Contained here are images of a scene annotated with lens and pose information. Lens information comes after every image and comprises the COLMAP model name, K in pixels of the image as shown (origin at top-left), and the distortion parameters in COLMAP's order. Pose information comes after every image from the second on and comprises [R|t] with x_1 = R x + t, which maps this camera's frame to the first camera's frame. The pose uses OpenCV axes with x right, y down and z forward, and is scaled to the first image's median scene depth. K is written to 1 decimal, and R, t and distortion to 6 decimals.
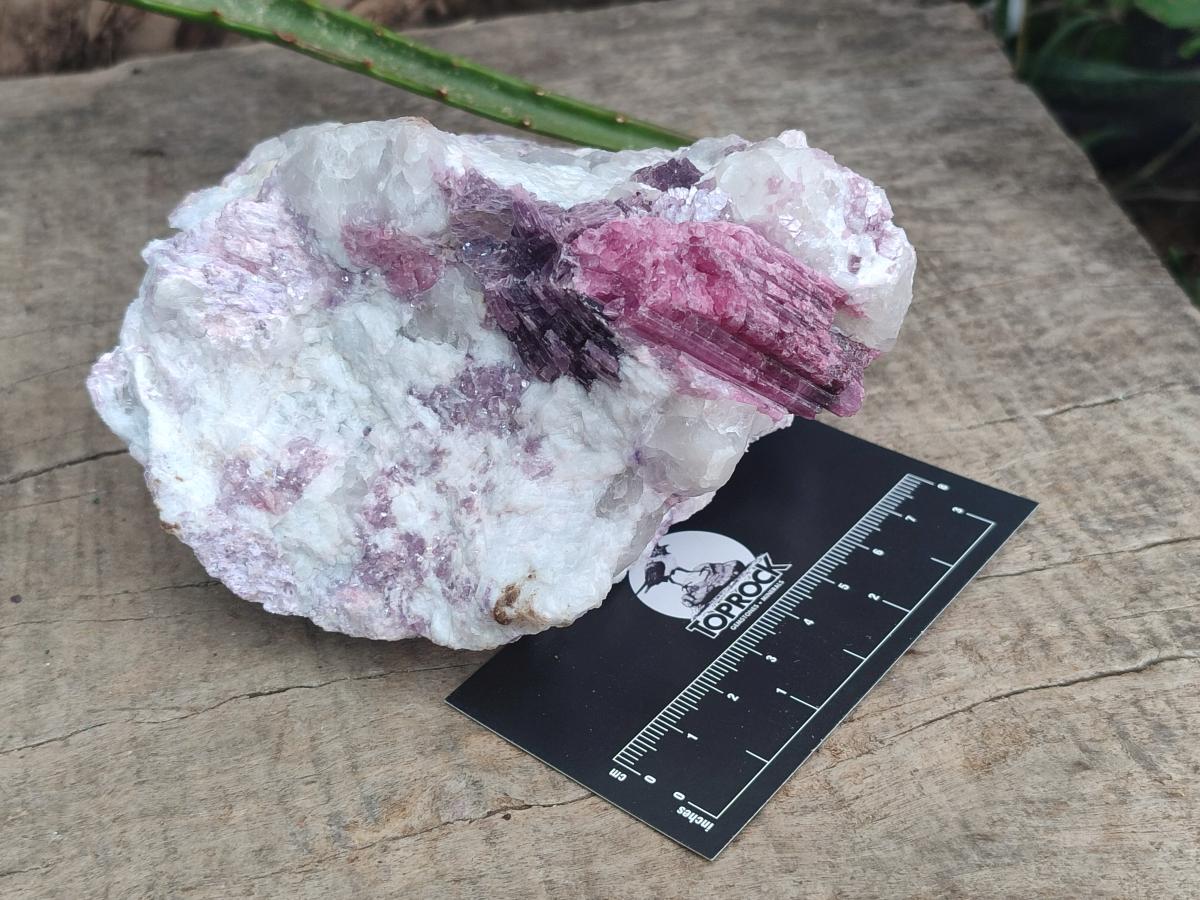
lens RADIAL K [[1865.7, 0, 600.0], [0, 1865.7, 450.0], [0, 0, 1]] dist [0.401039, -3.112655]
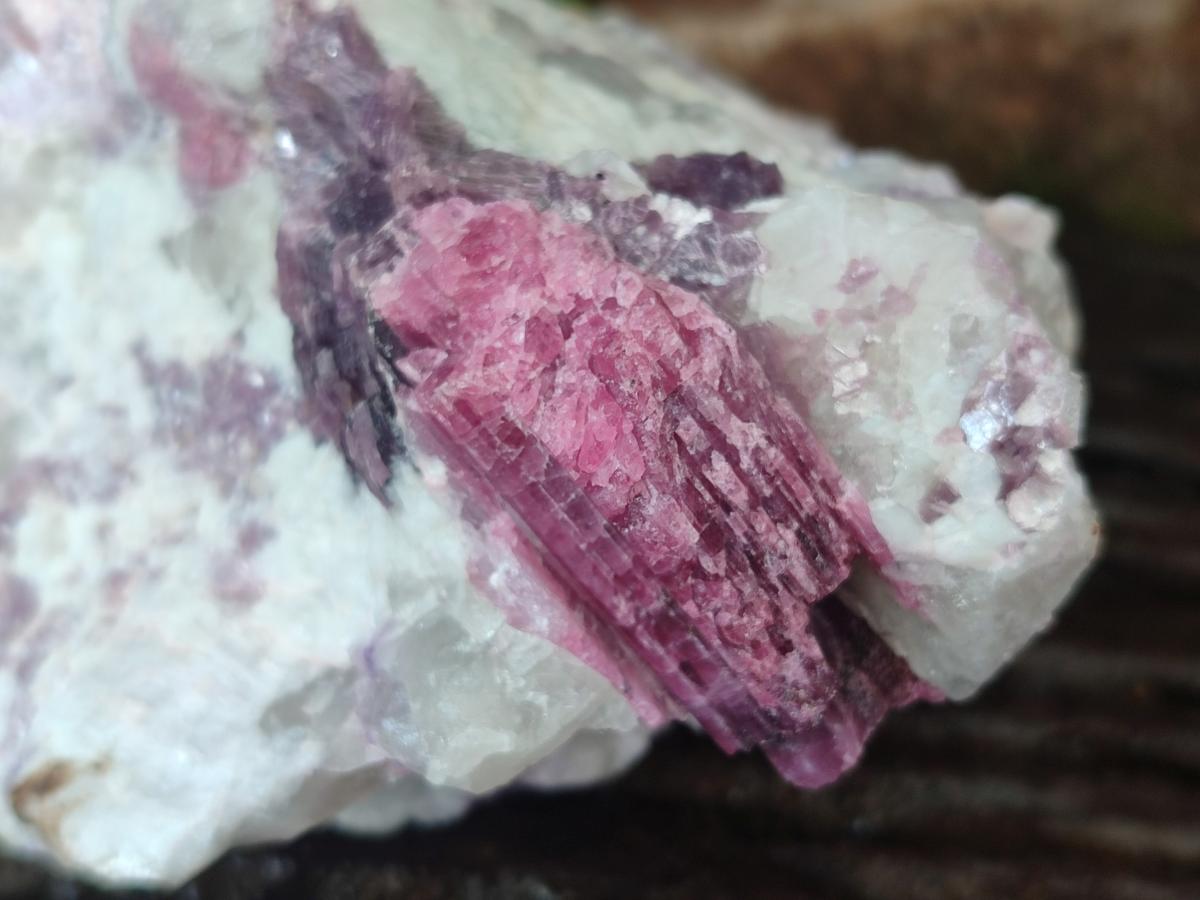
lens RADIAL K [[1865.7, 0, 600.0], [0, 1865.7, 450.0], [0, 0, 1]] dist [0.401039, -3.112655]
pose [[0.858765, 0.435362, -0.270152, 0.183487], [-0.430632, 0.898988, 0.079855, -0.111739], [0.277629, 0.047759, 0.959500, 0.535437]]
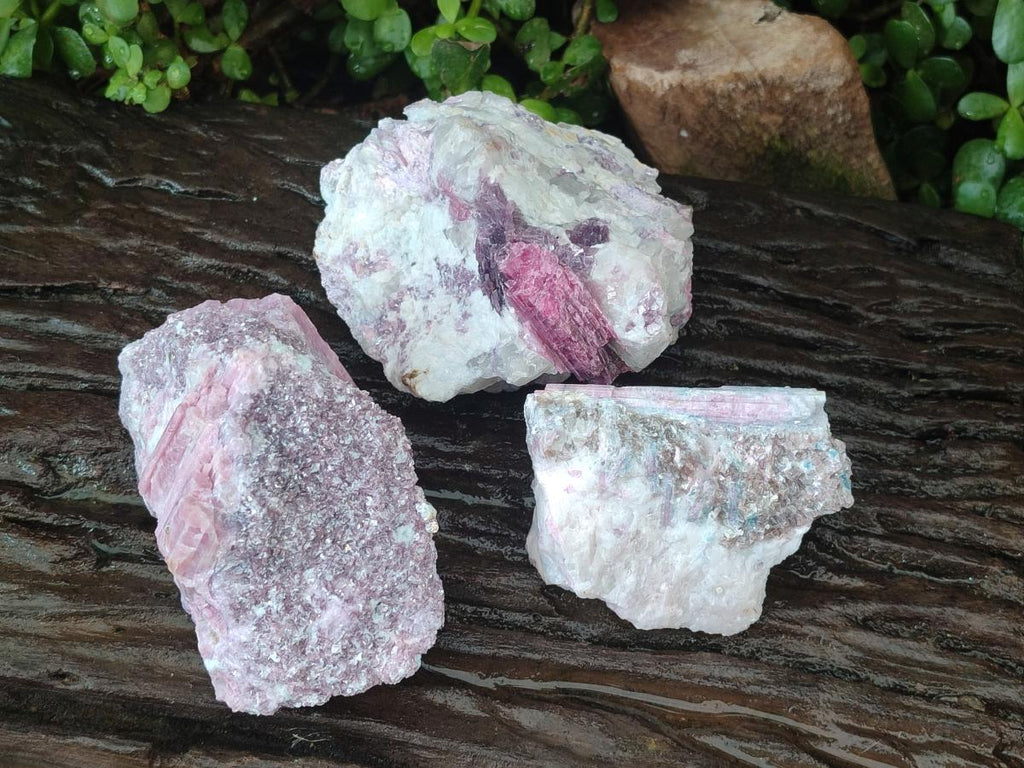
lens RADIAL K [[1592.1, 0, 512.0], [0, 1592.1, 384.0], [0, 0, 1]] dist [0.401039, -3.112655]
pose [[0.798432, 0.538570, -0.269164, 0.513709], [-0.465301, 0.835661, 0.291834, -0.473517], [0.382103, -0.107767, 0.917815, -0.563947]]
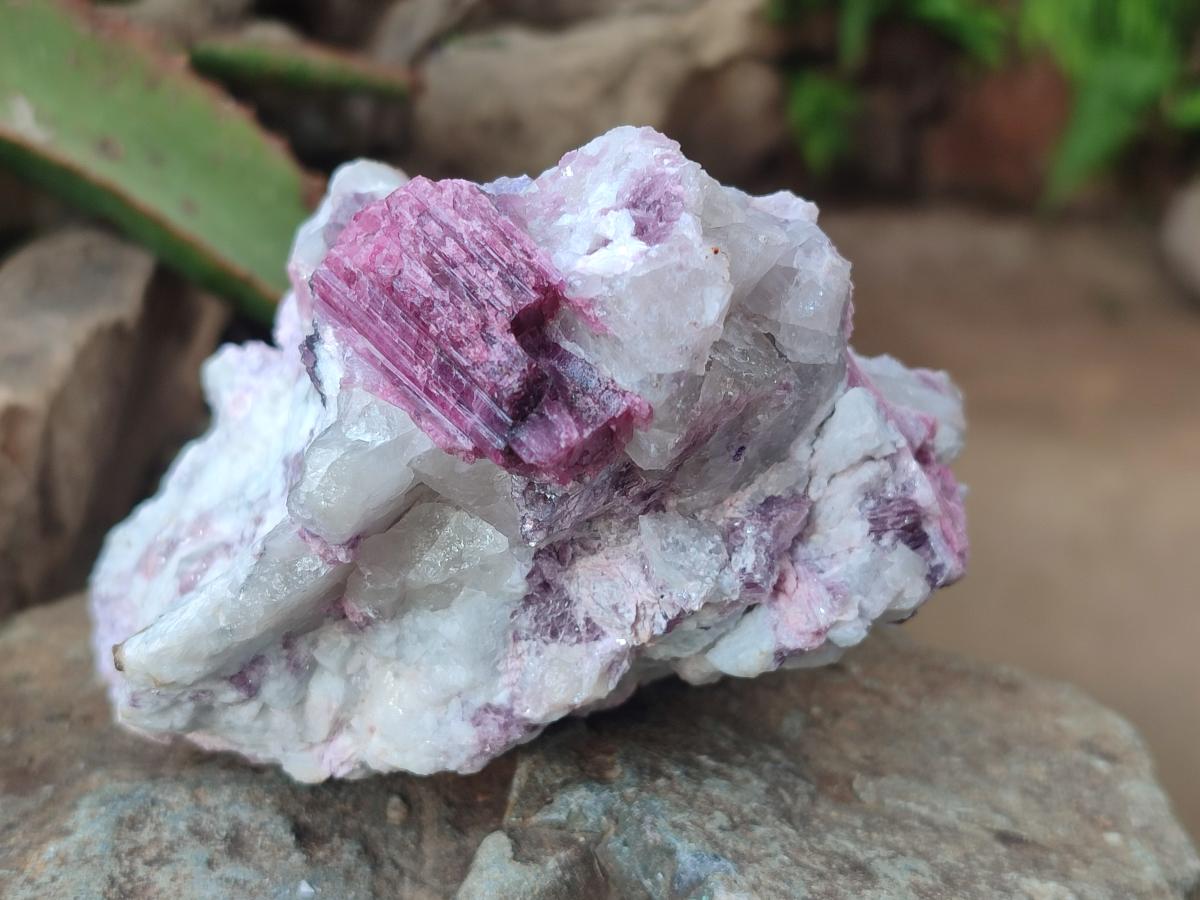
lens RADIAL K [[1865.7, 0, 600.0], [0, 1865.7, 450.0], [0, 0, 1]] dist [0.401039, -3.112655]
pose [[0.613622, 0.003731, -0.789591, 0.670802], [-0.393388, 0.868490, -0.301614, 0.168455], [0.684626, 0.495693, 0.534392, 0.677682]]
